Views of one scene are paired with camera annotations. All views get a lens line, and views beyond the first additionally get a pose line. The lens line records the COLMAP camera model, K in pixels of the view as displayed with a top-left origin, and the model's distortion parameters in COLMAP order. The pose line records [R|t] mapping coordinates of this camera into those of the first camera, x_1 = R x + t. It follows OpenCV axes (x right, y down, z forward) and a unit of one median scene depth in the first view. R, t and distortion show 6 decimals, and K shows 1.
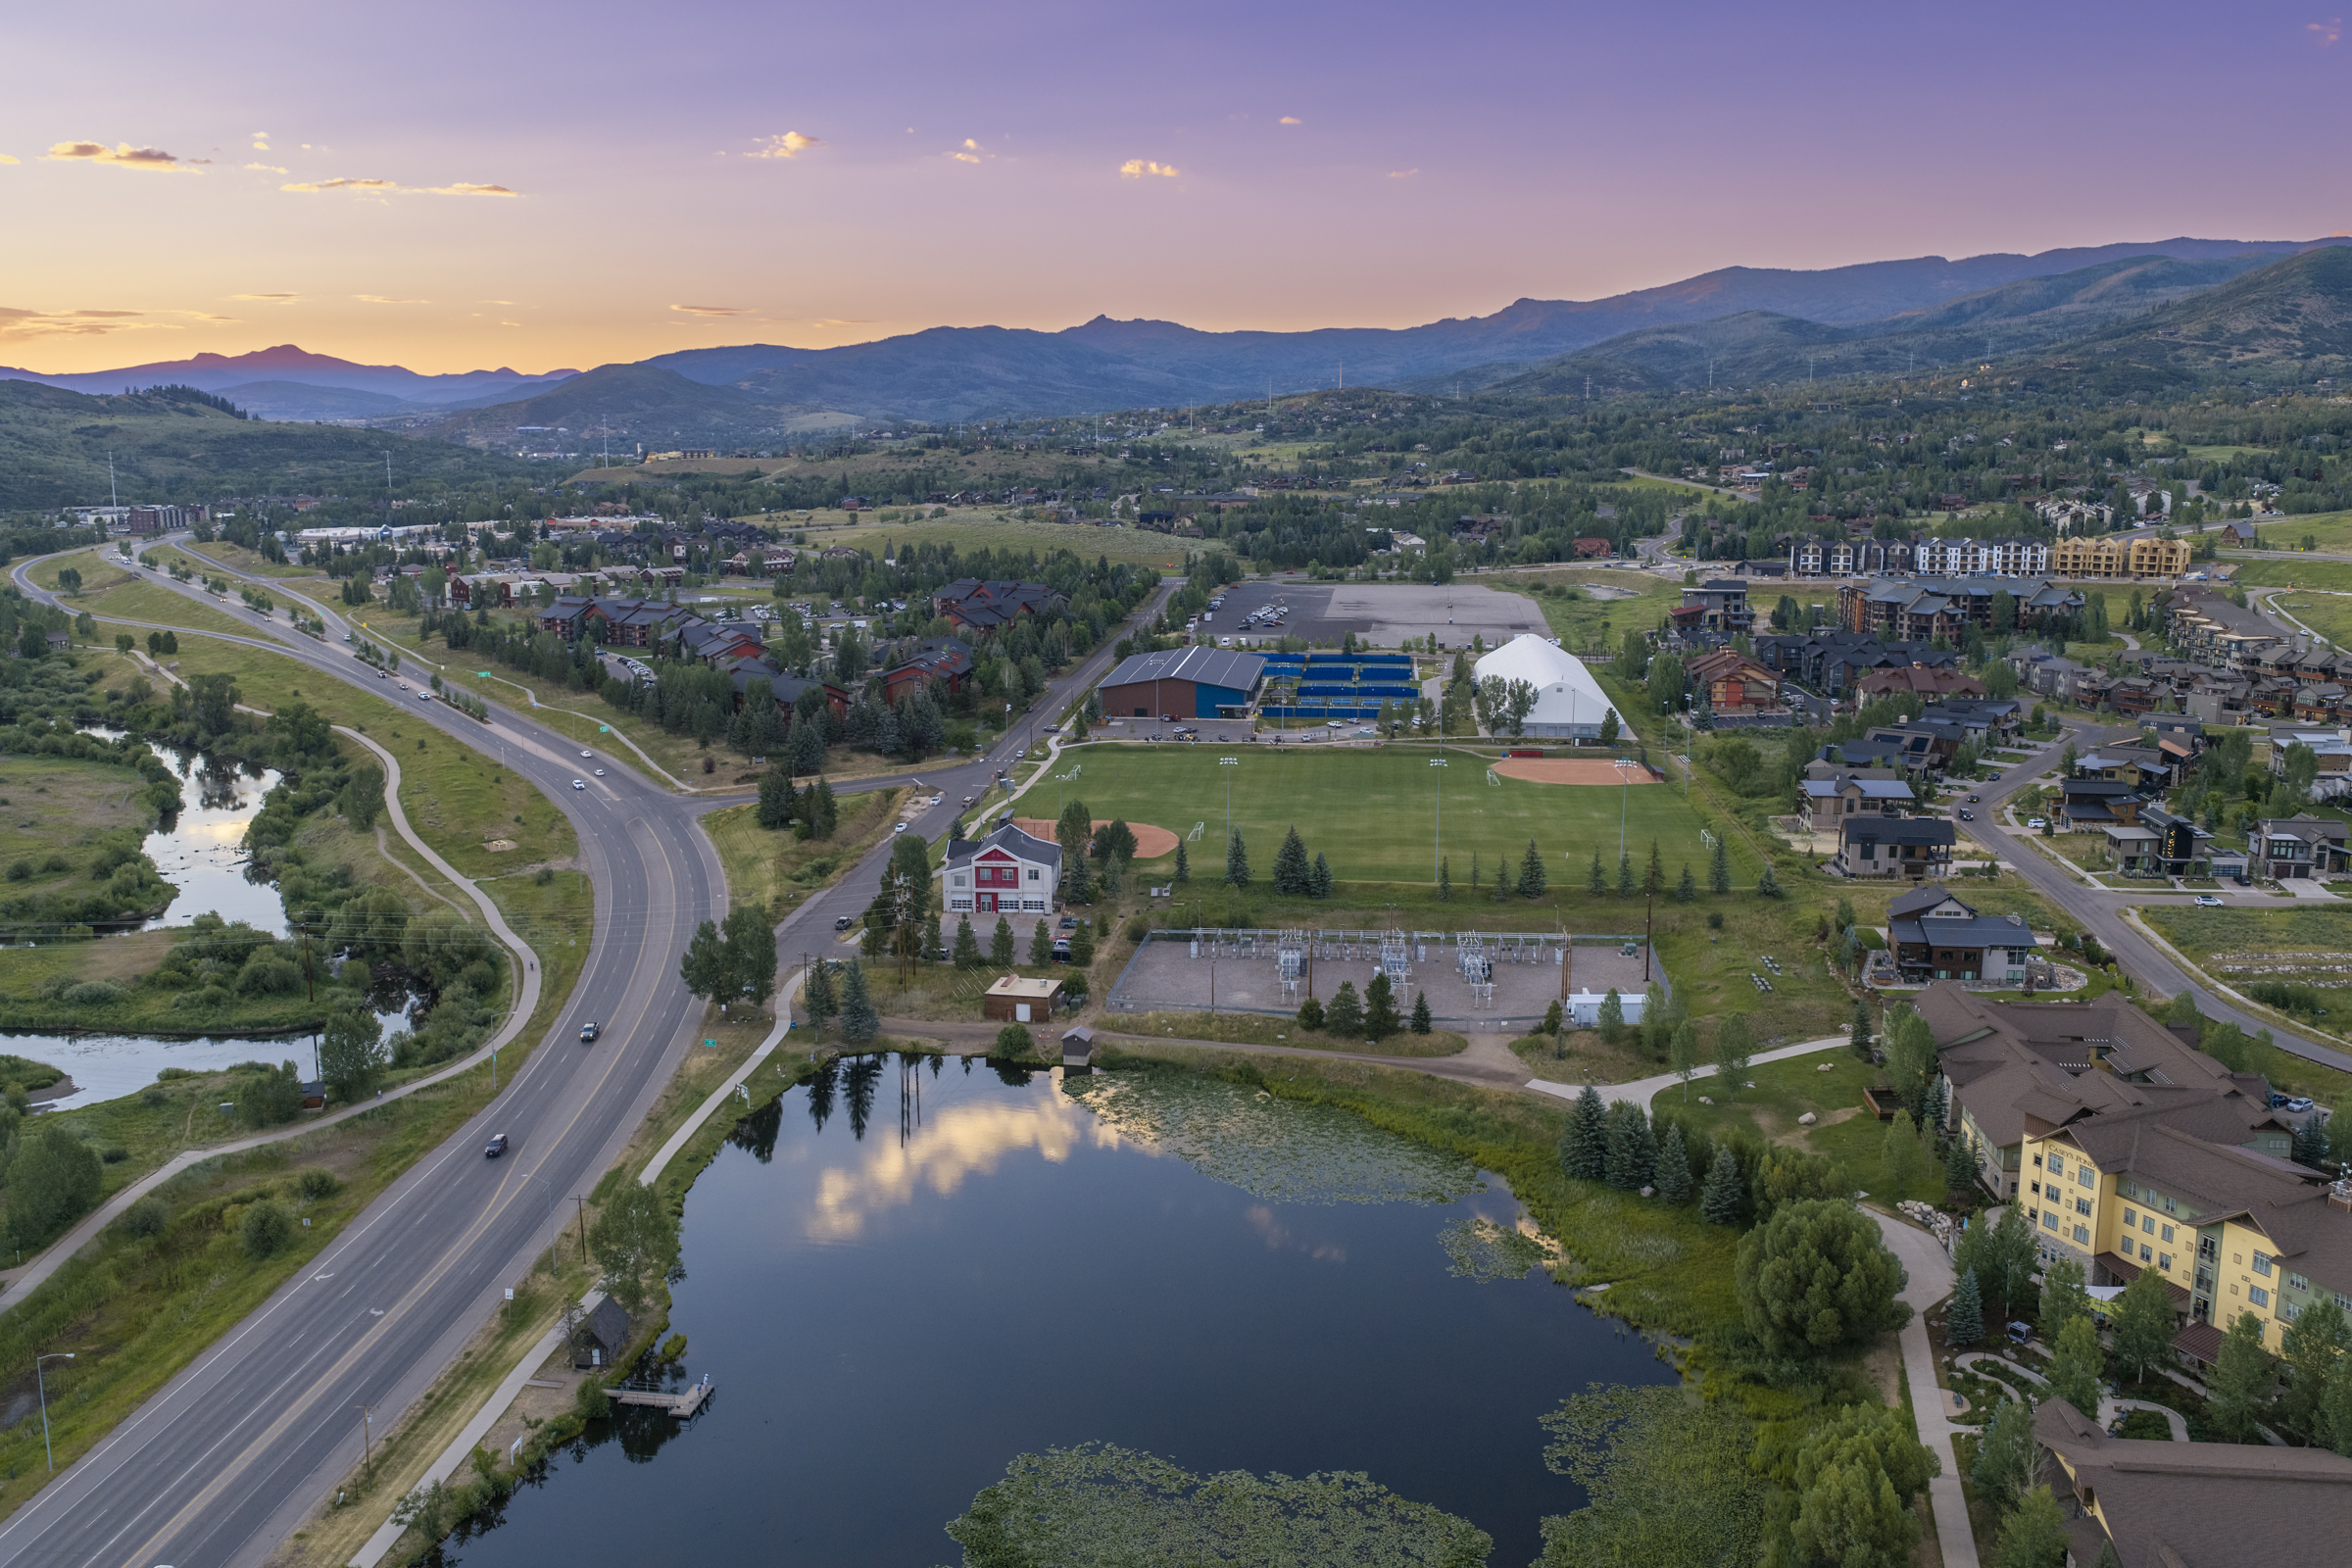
lens RADIAL K [[1948.5, 0, 1176.0], [0, 1948.5, 784.0], [0, 0, 1]] dist [0.025967, -0.055492]
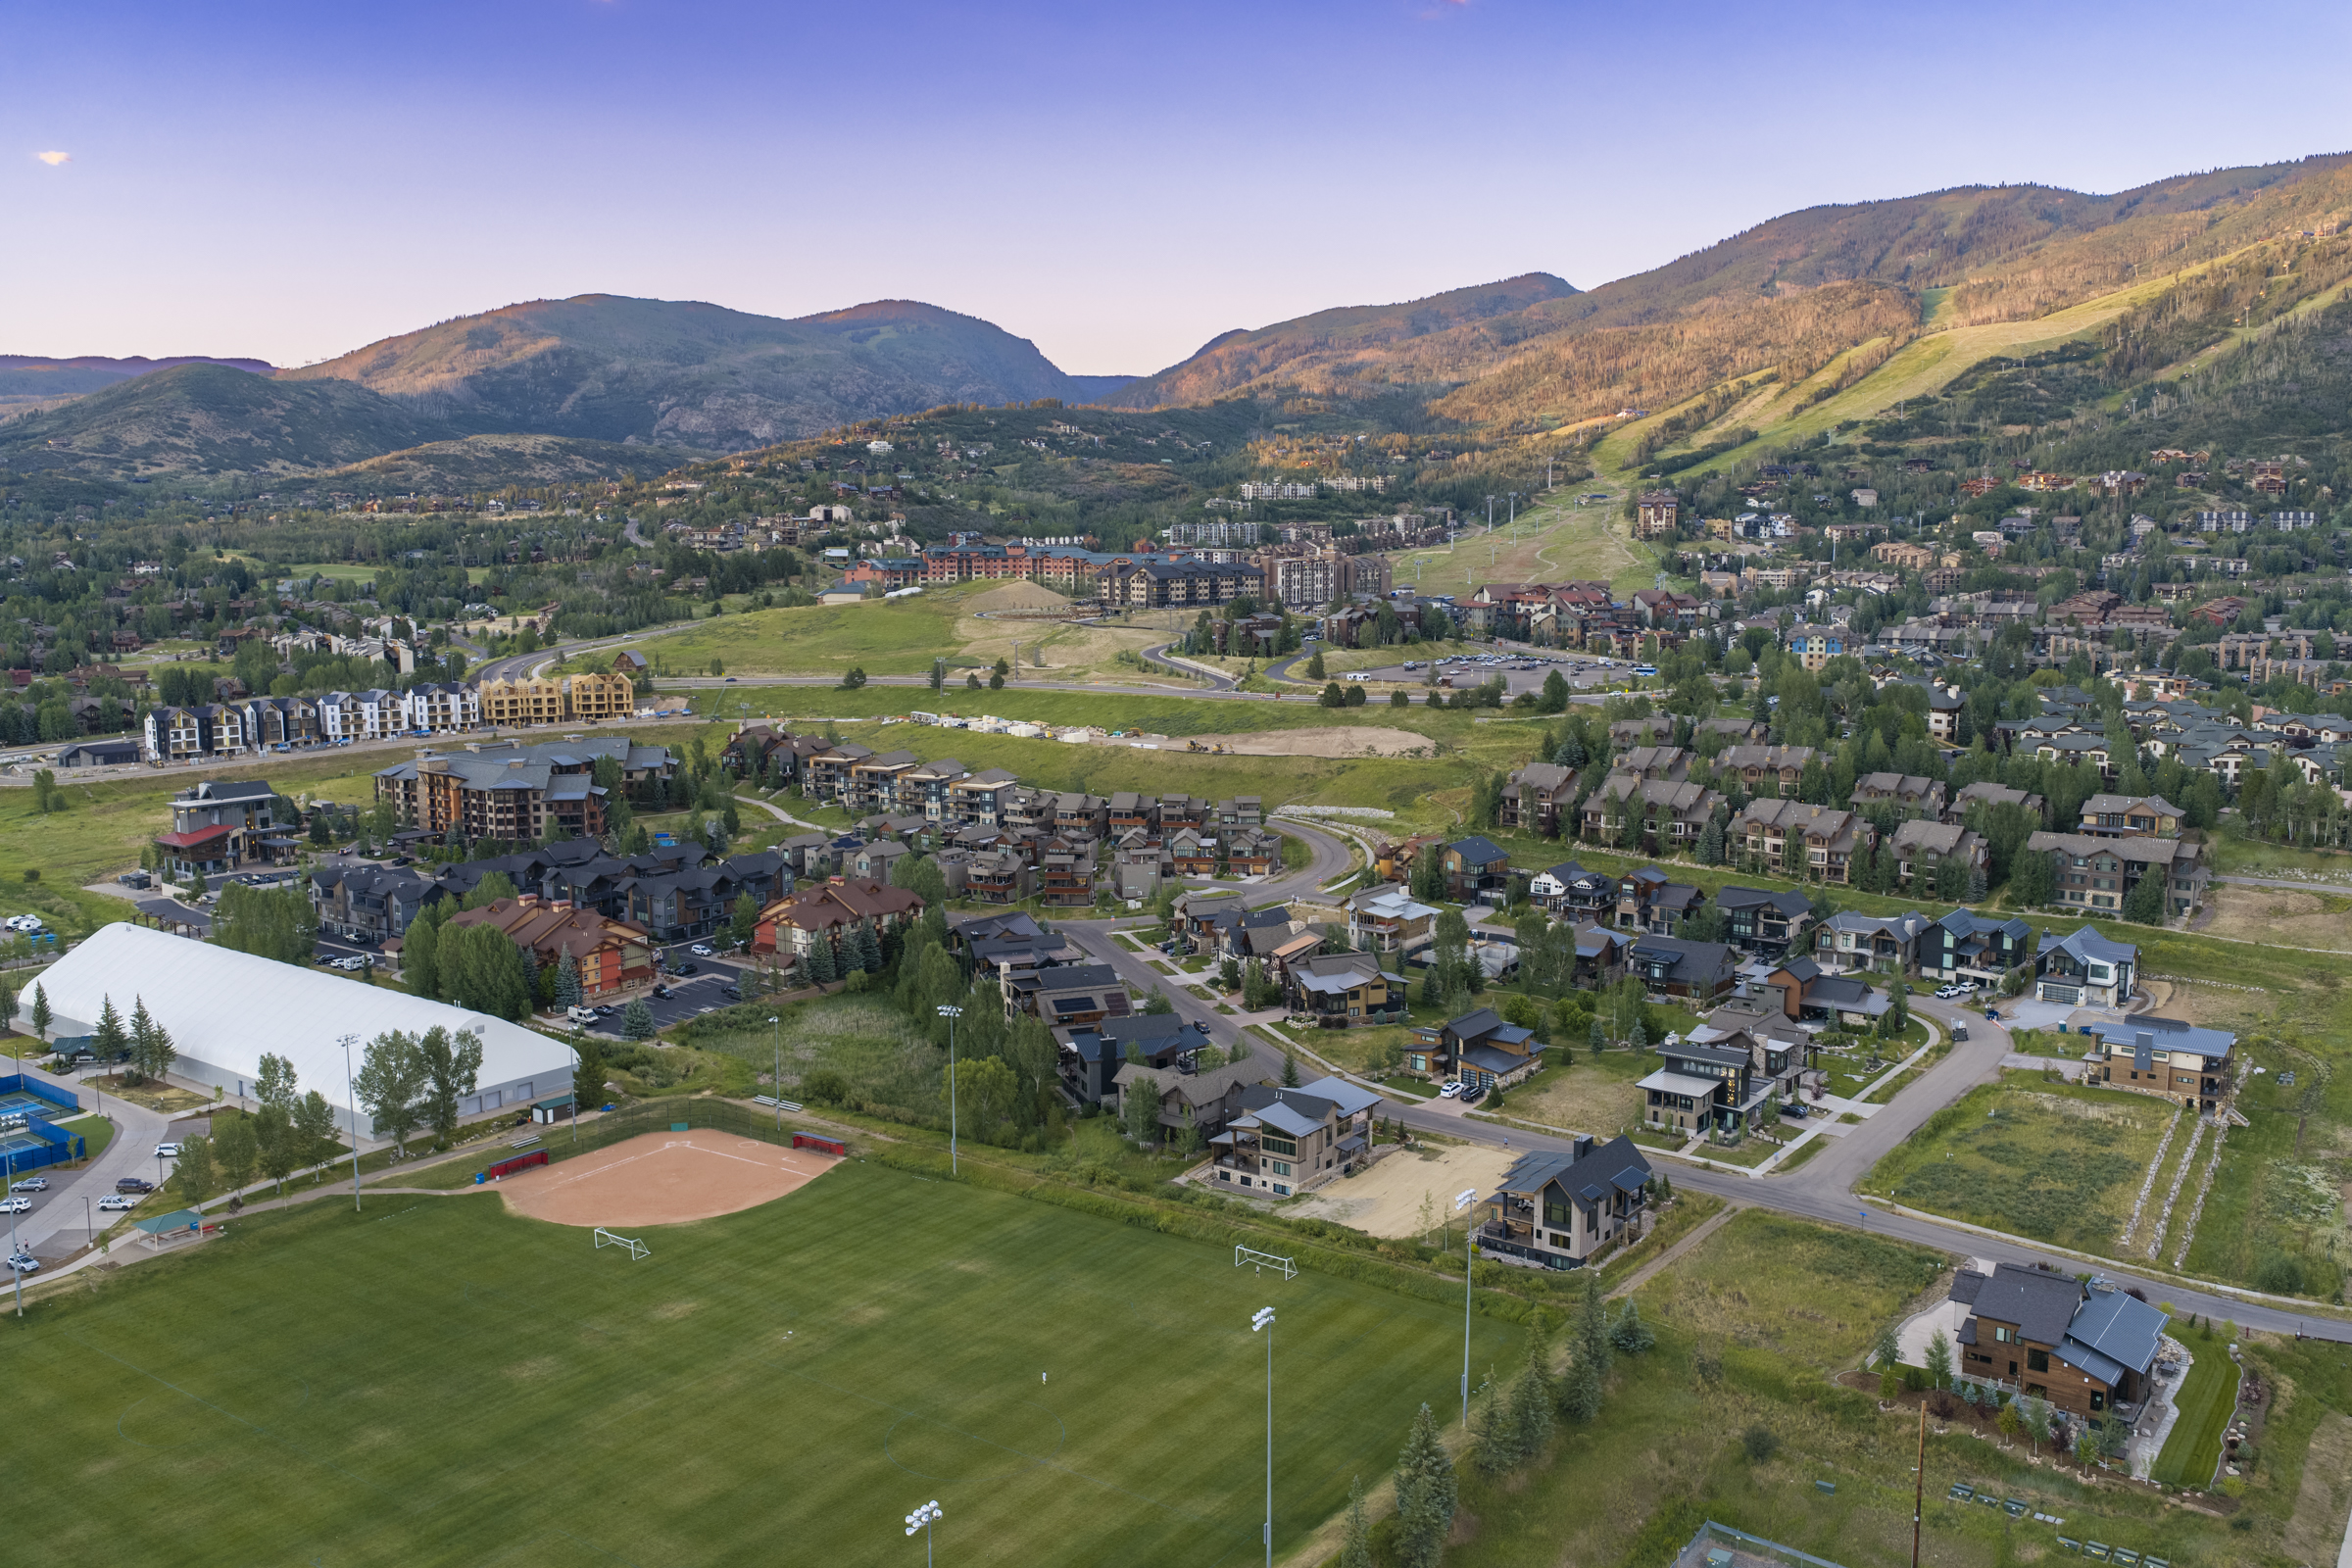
lens RADIAL K [[1948.5, 0, 1176.0], [0, 1948.5, 784.0], [0, 0, 1]] dist [0.025967, -0.055492]
pose [[0.512301, -0.116905, 0.850812, -0.127587], [0.165820, 0.985514, 0.035568, -0.080213], [-0.842645, 0.122860, 0.524265, 0.412691]]
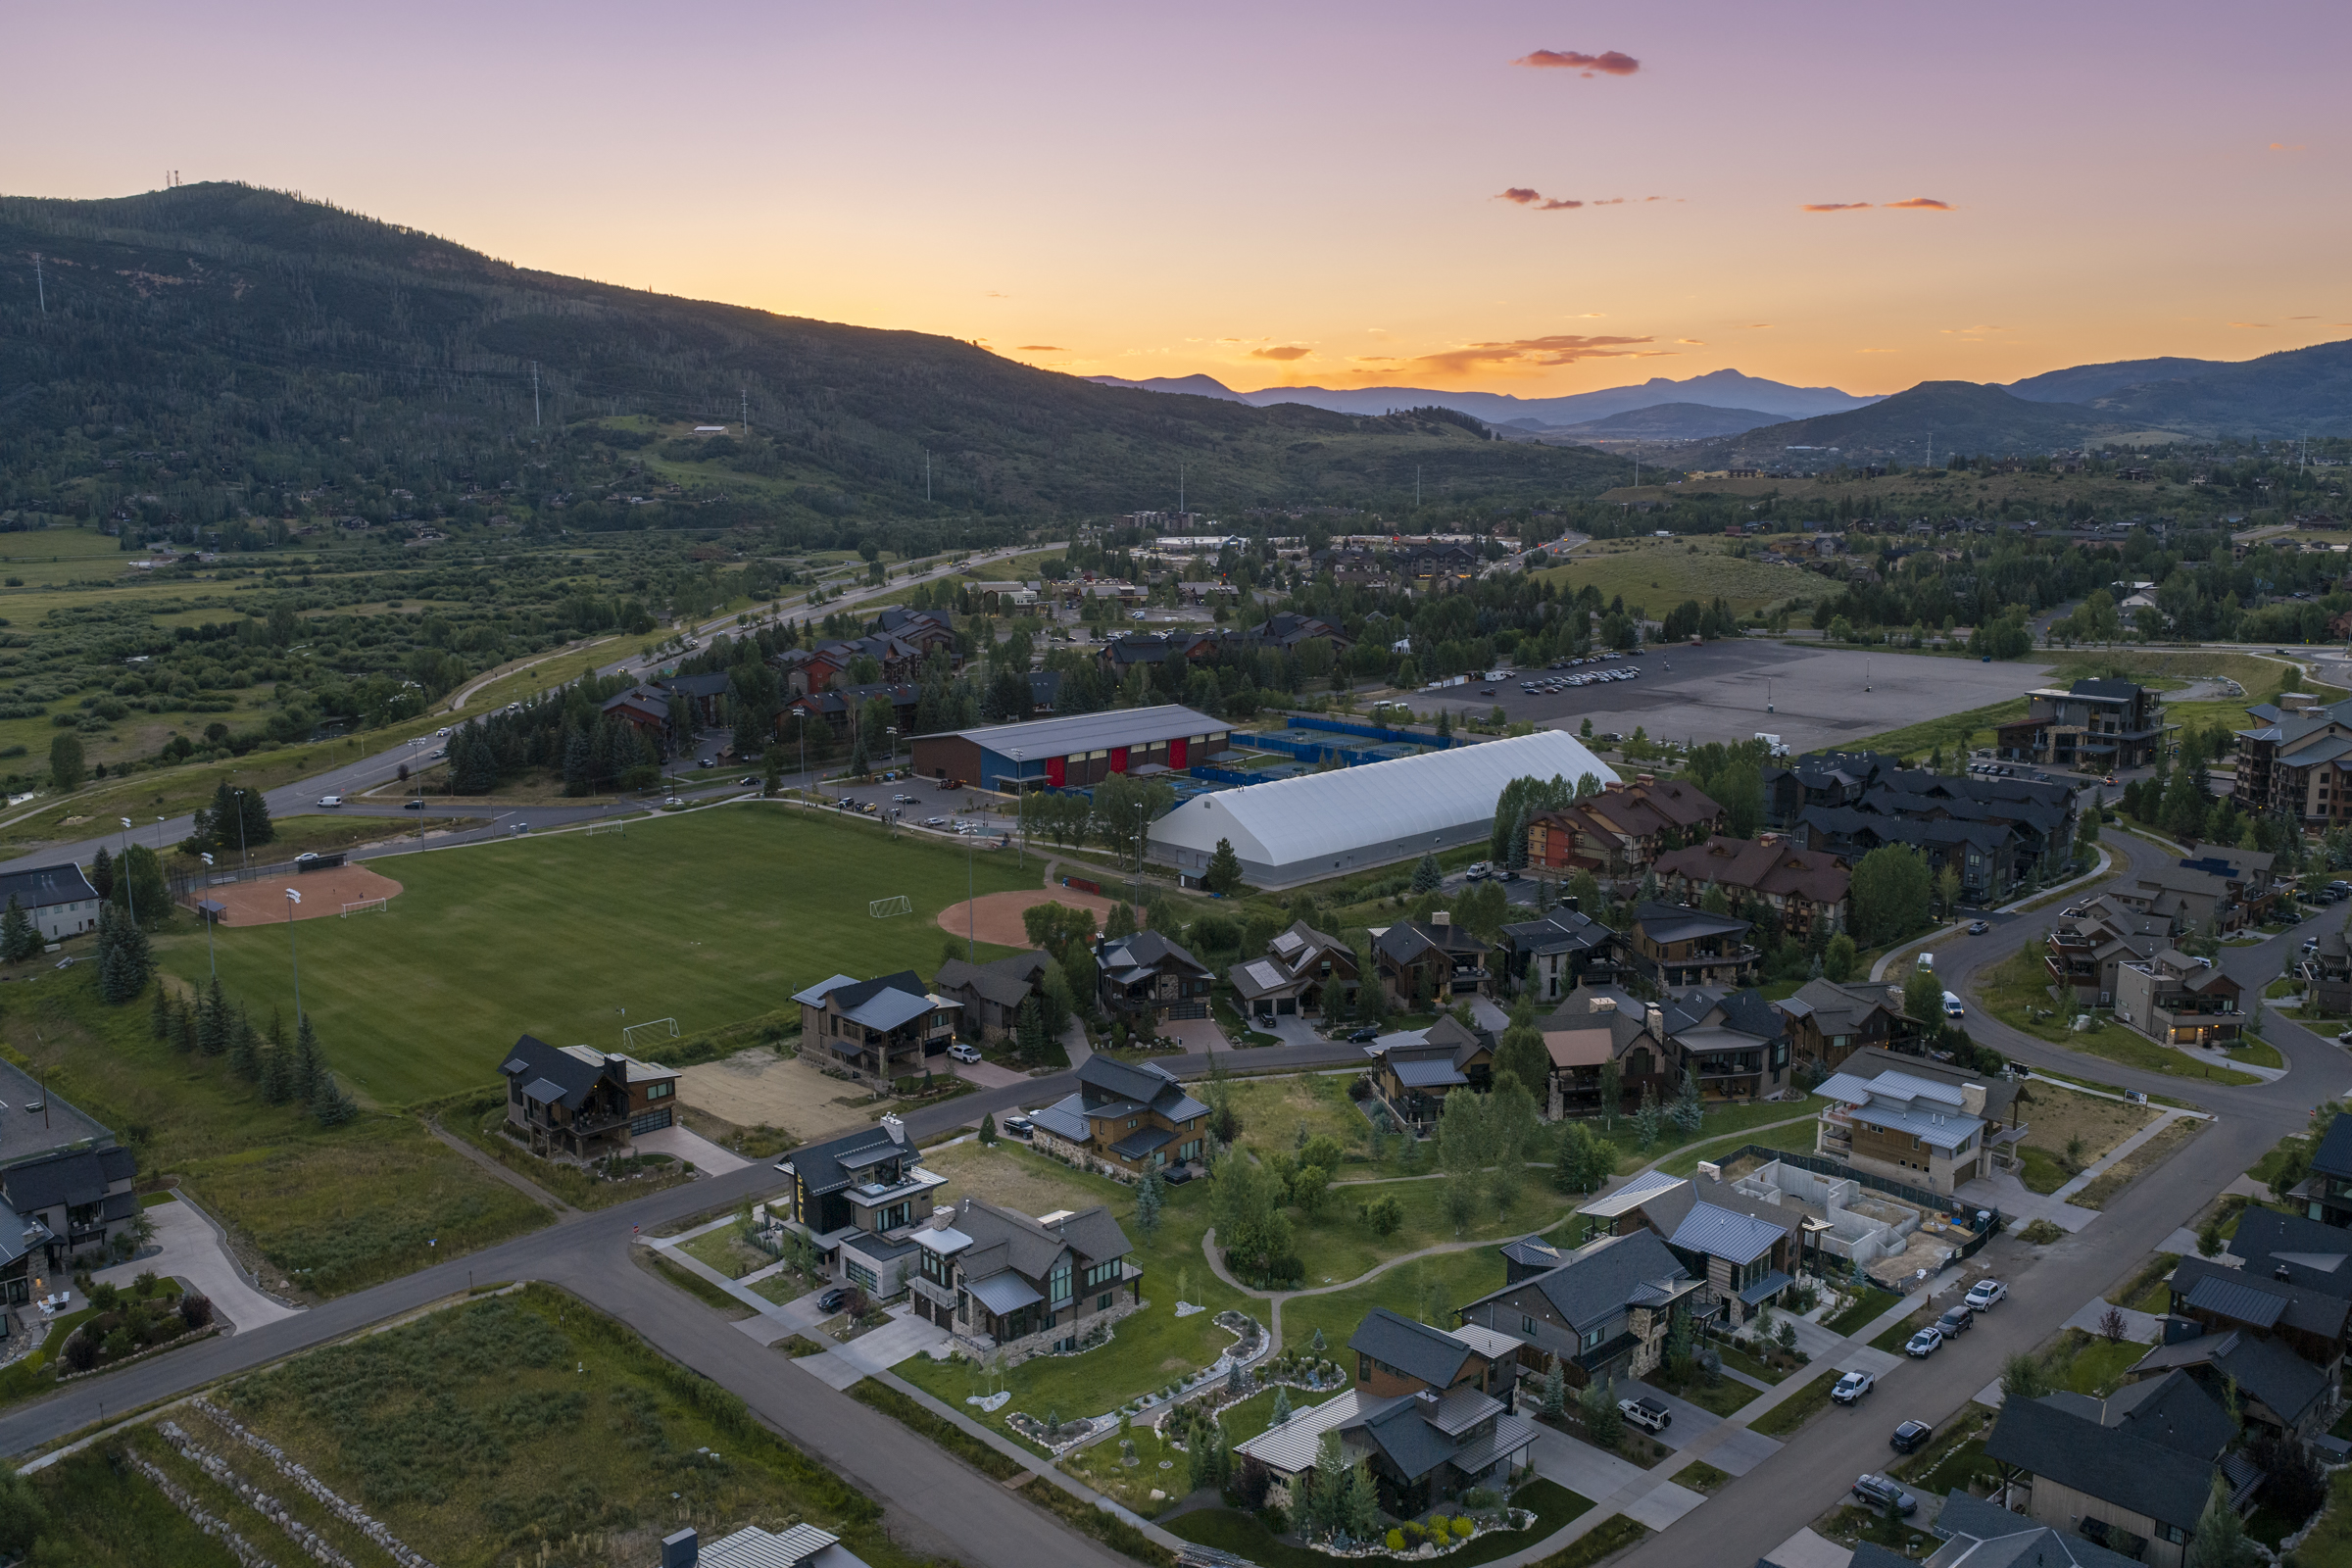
lens RADIAL K [[1948.5, 0, 1176.0], [0, 1948.5, 784.0], [0, 0, 1]] dist [0.025967, -0.055492]
pose [[0.765074, 0.114601, -0.633662, 0.489365], [-0.121172, 0.992079, 0.033120, -0.060033], [0.632438, 0.051443, 0.772901, 0.345615]]
